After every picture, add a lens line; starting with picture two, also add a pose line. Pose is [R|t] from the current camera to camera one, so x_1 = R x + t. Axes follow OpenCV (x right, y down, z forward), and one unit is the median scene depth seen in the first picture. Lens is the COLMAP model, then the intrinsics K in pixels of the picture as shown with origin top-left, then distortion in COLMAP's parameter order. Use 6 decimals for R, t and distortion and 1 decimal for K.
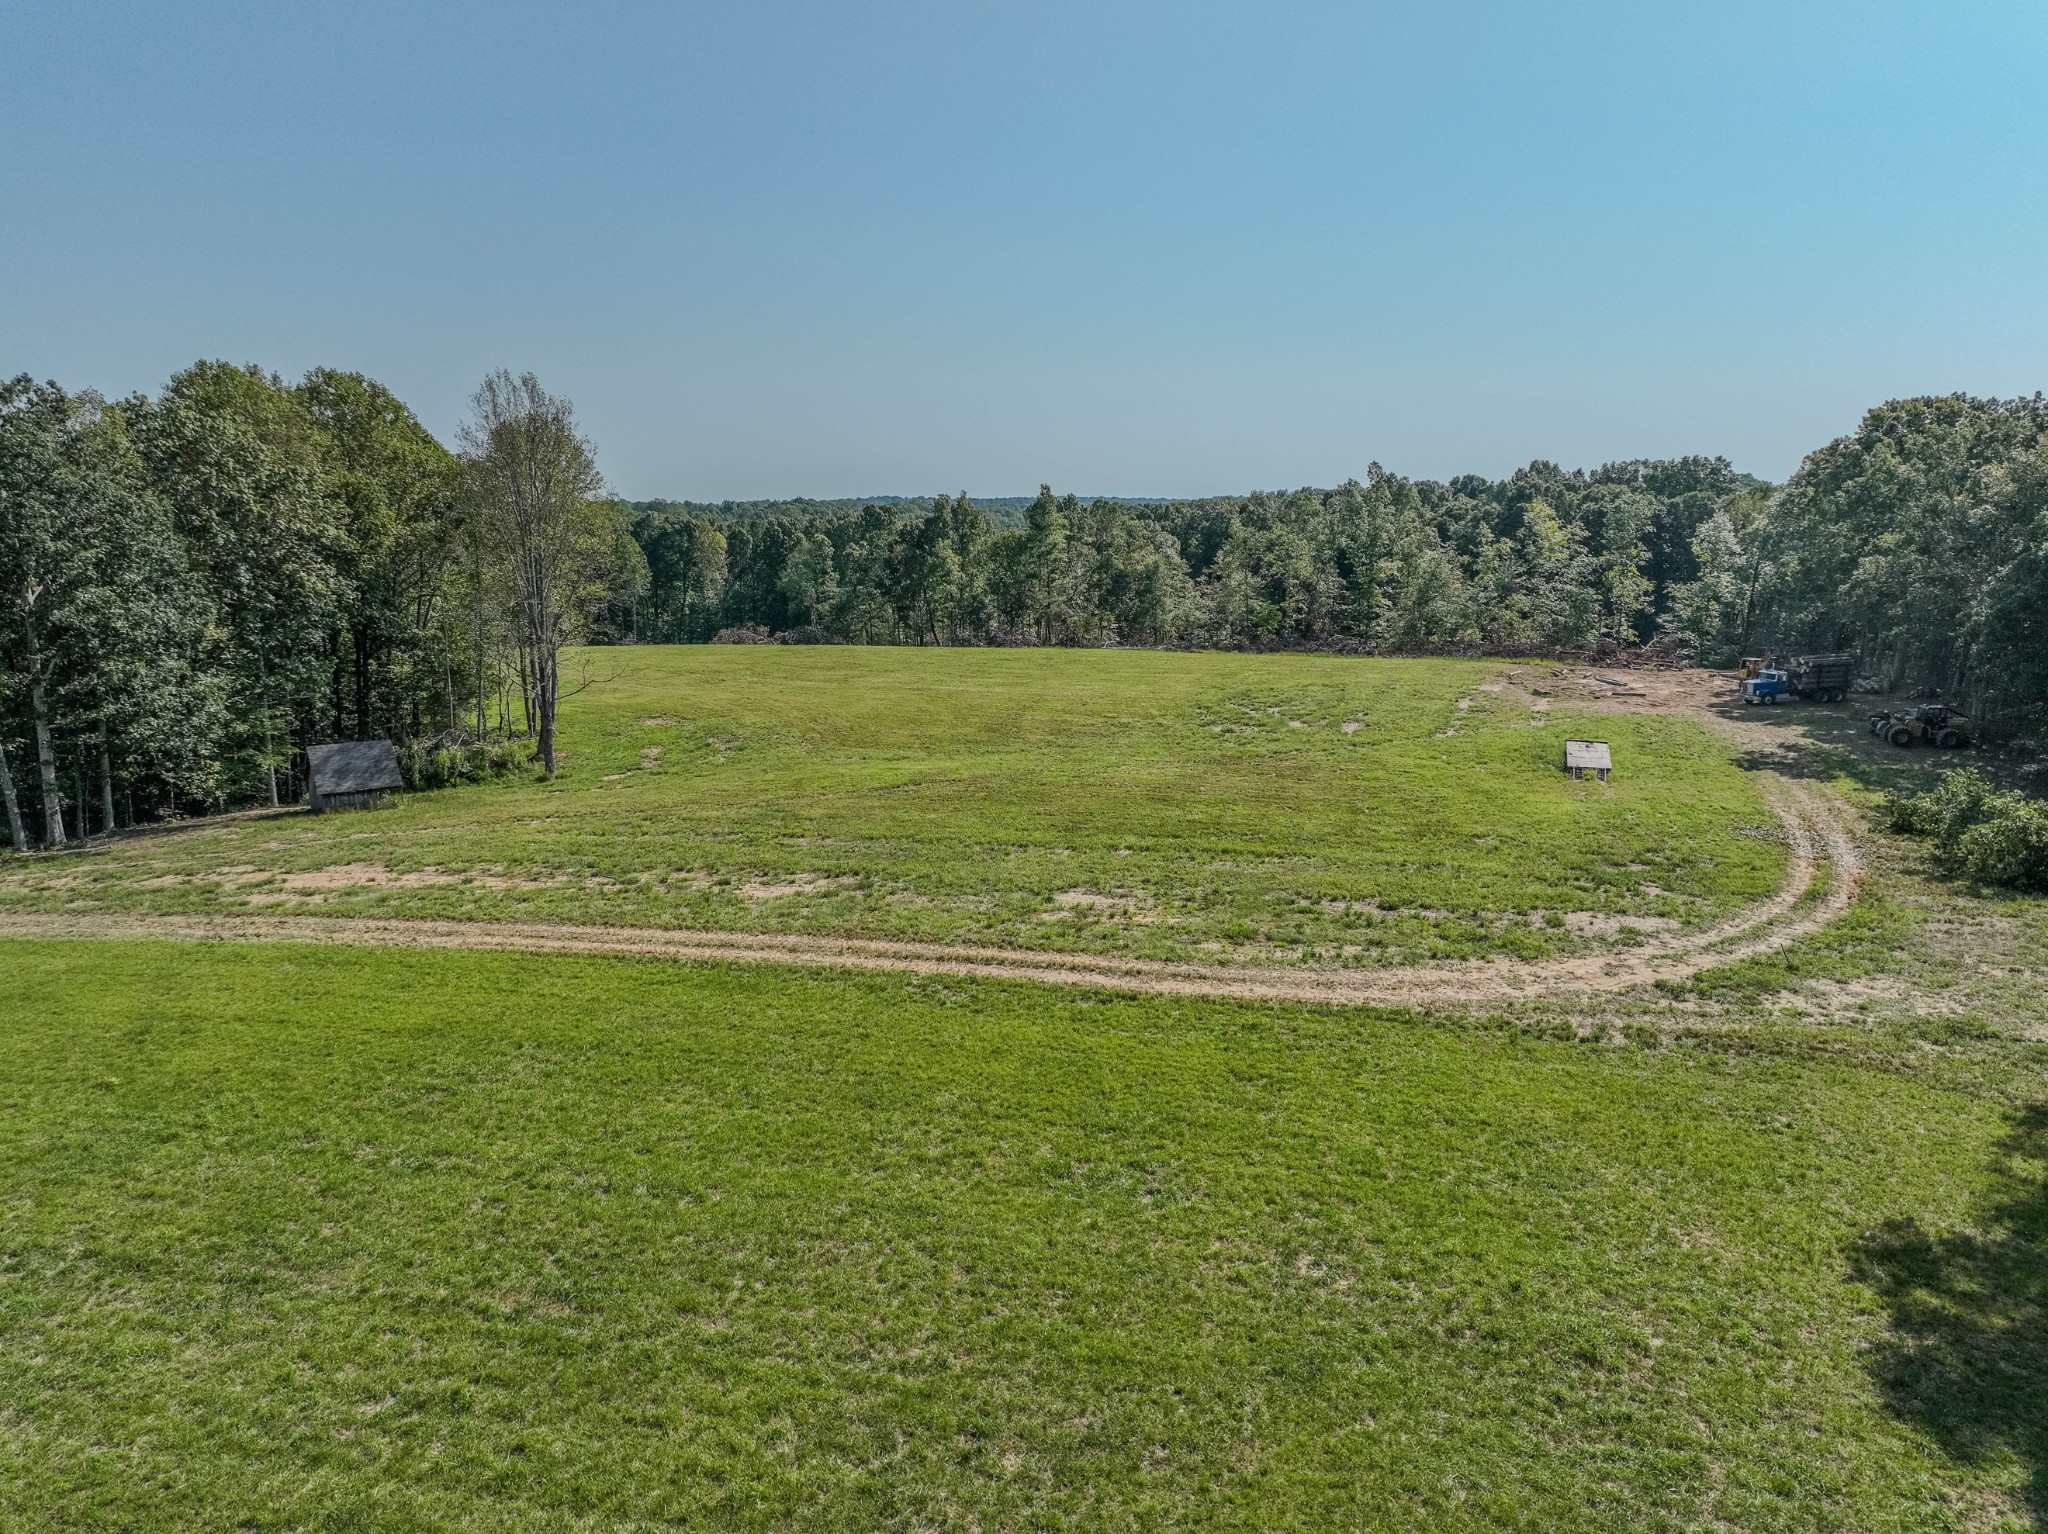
lens RADIAL K [[1440.5, 0, 1024.0], [0, 1440.5, 767.0], [0, 0, 1]] dist [-0.011089, 0.029225]
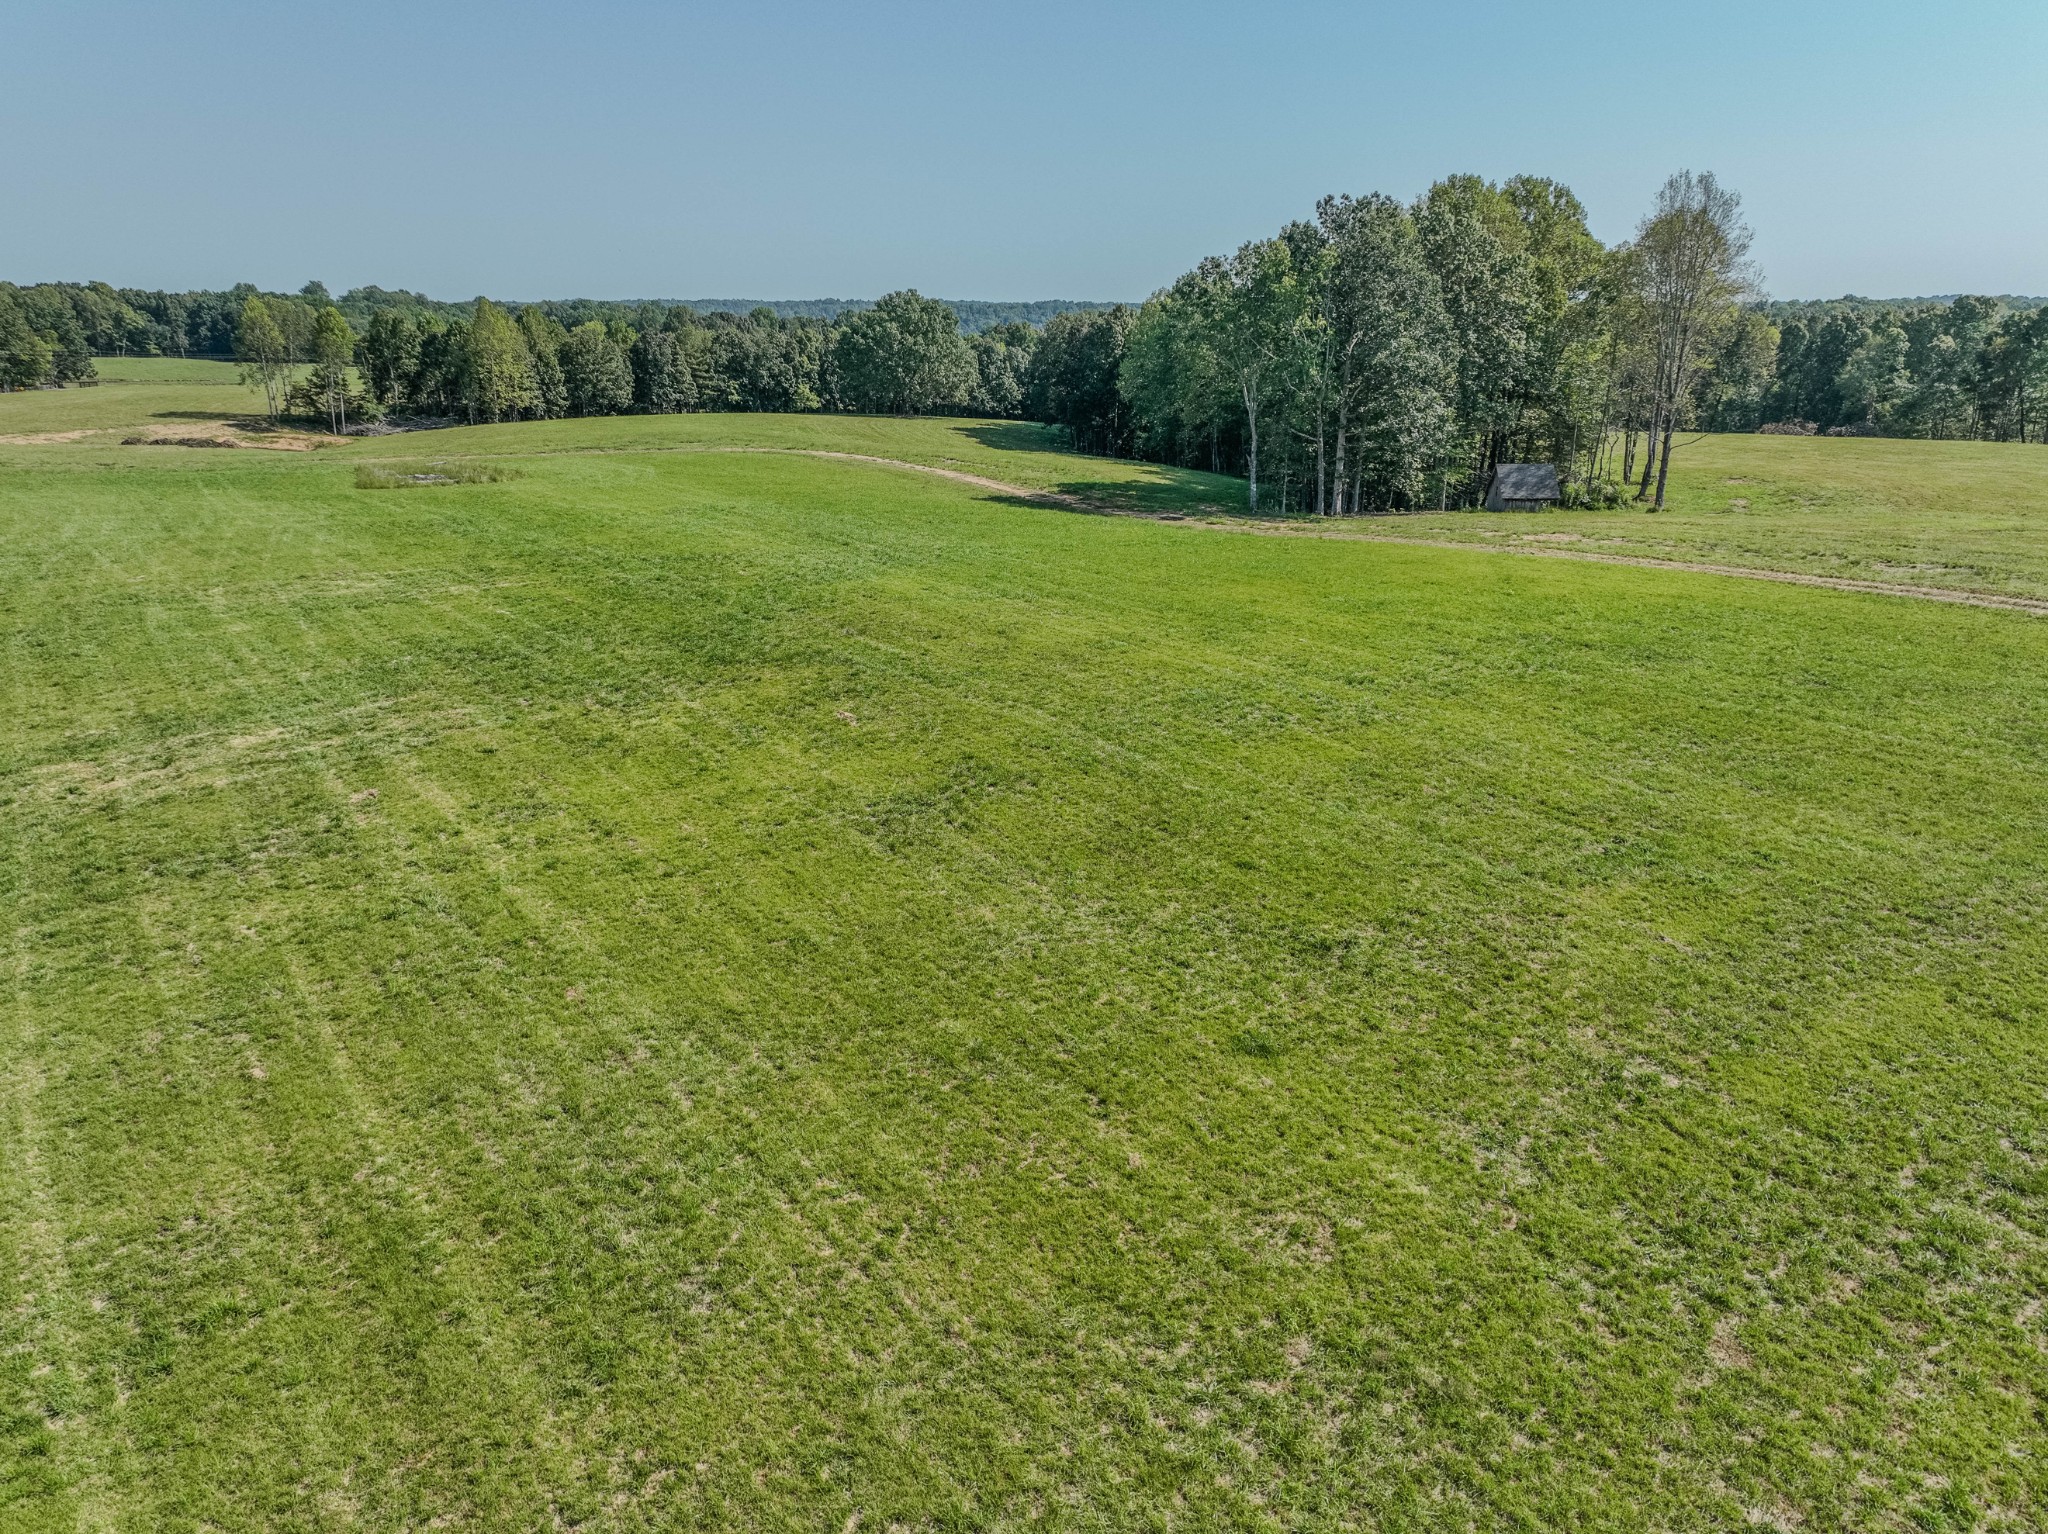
lens RADIAL K [[1440.5, 0, 1024.0], [0, 1440.5, 767.0], [0, 0, 1]] dist [-0.011089, 0.029225]
pose [[0.800781, 0.184995, -0.569673, -0.016361], [-0.110022, 0.980355, 0.163704, 0.076361], [0.588766, -0.068415, 0.805403, -0.321408]]
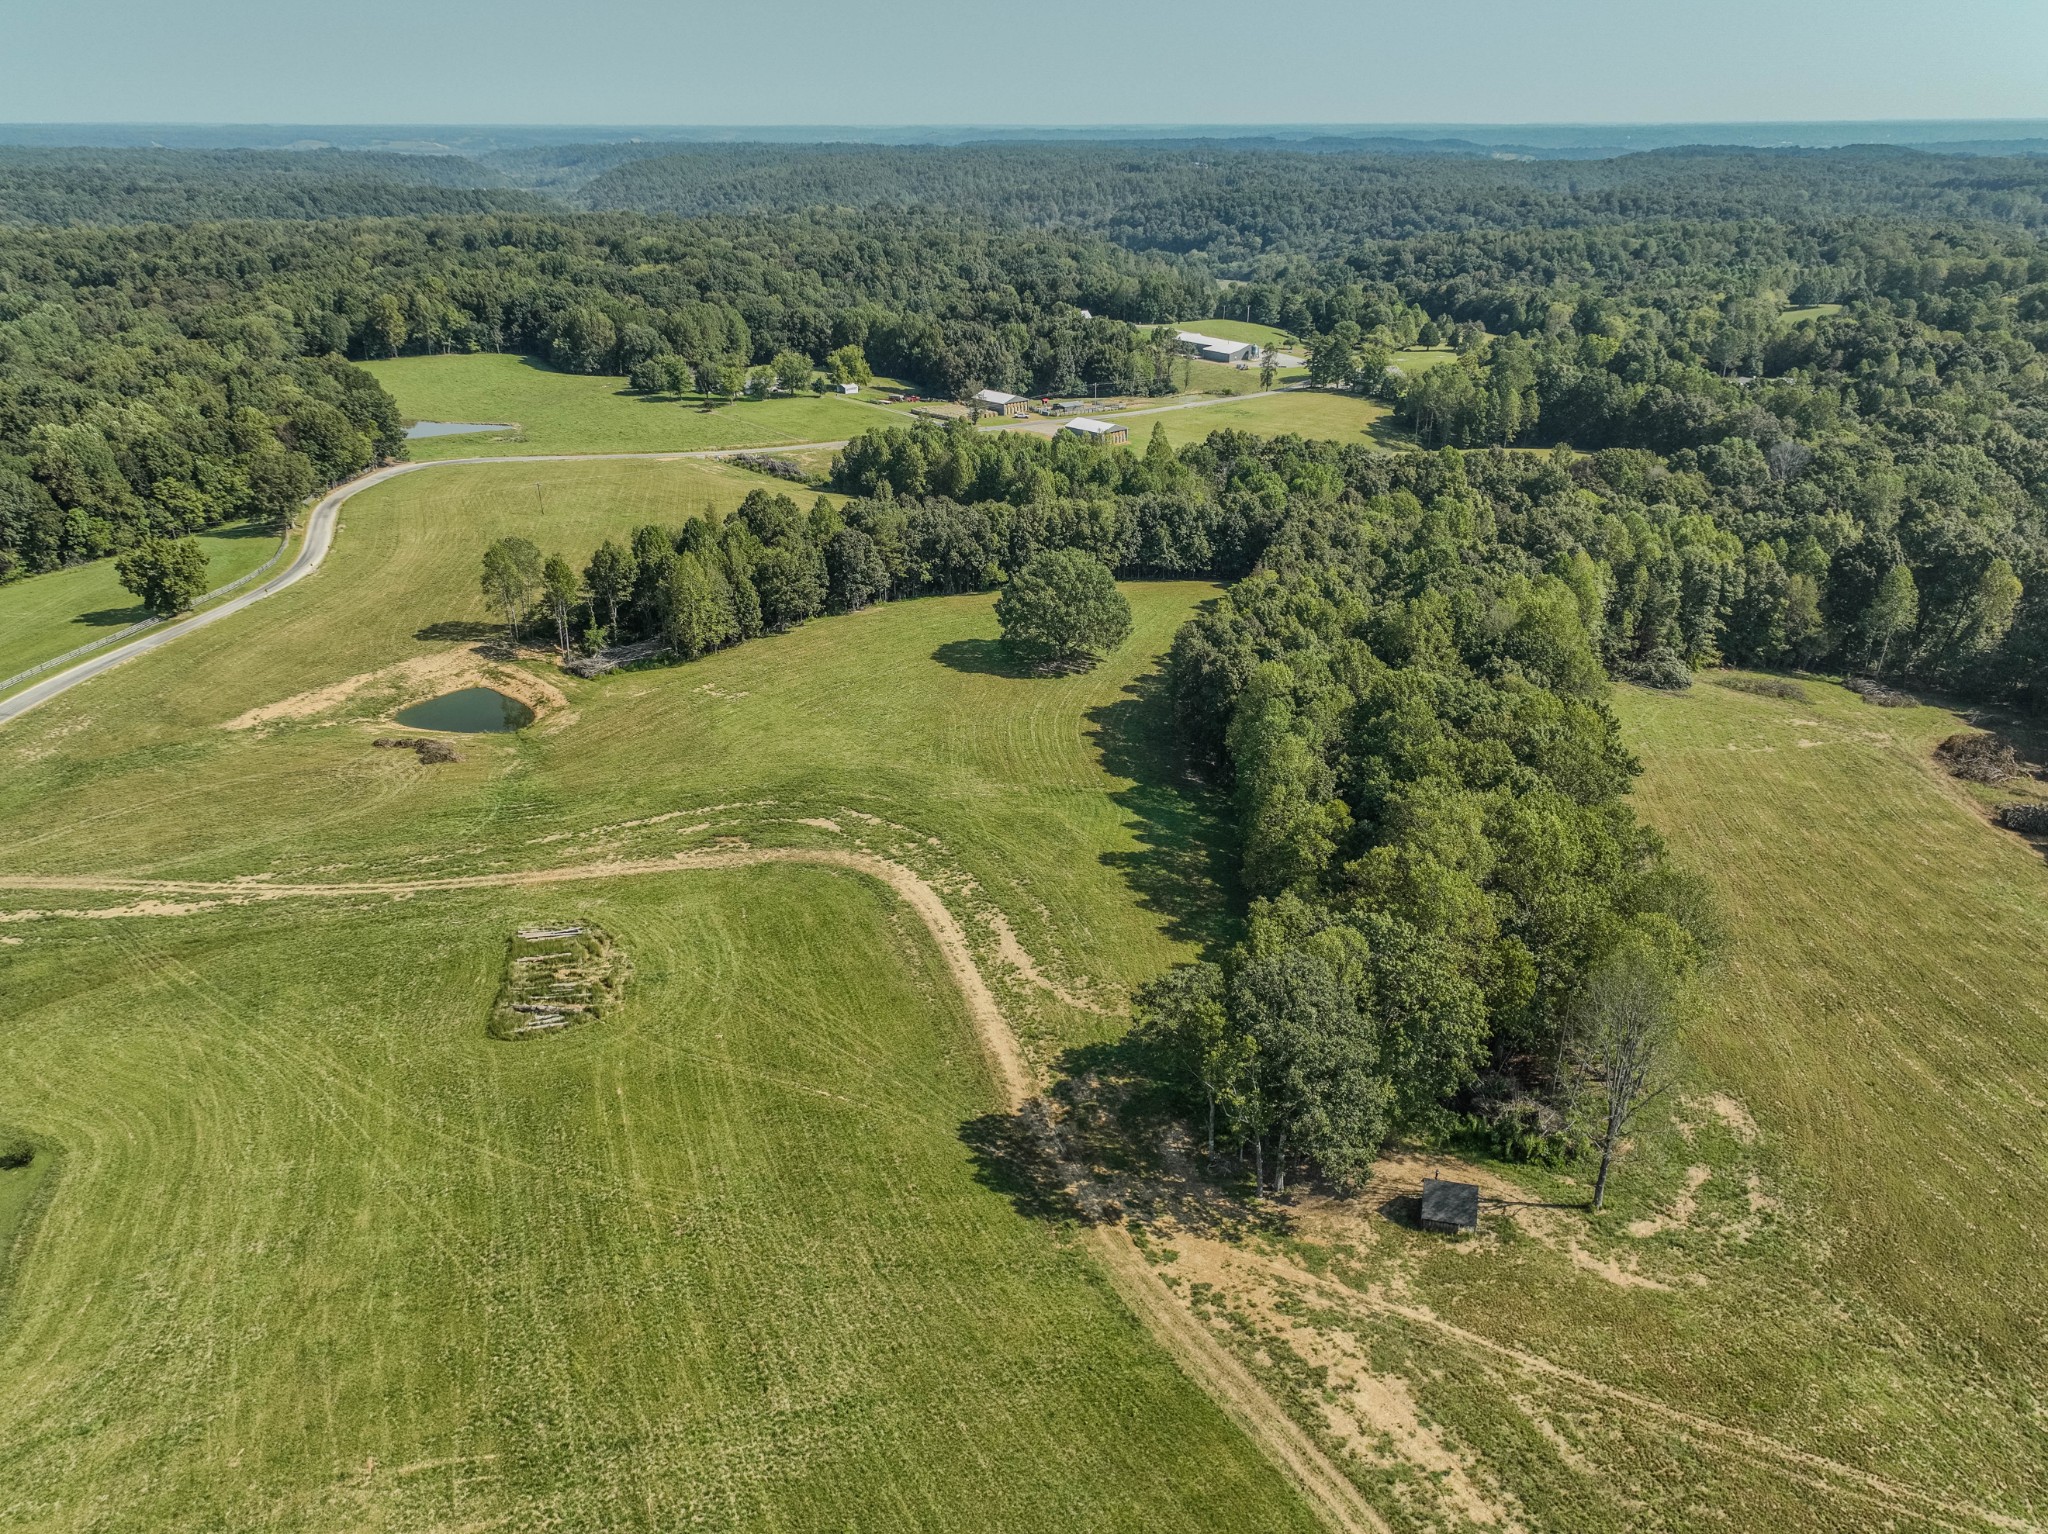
lens RADIAL K [[1440.5, 0, 1024.0], [0, 1440.5, 767.0], [0, 0, 1]] dist [-0.011089, 0.029225]
pose [[0.657559, 0.309460, -0.686914, 0.102418], [-0.131662, 0.944918, 0.299657, -0.655184], [0.741809, -0.106602, 0.662084, -0.210185]]
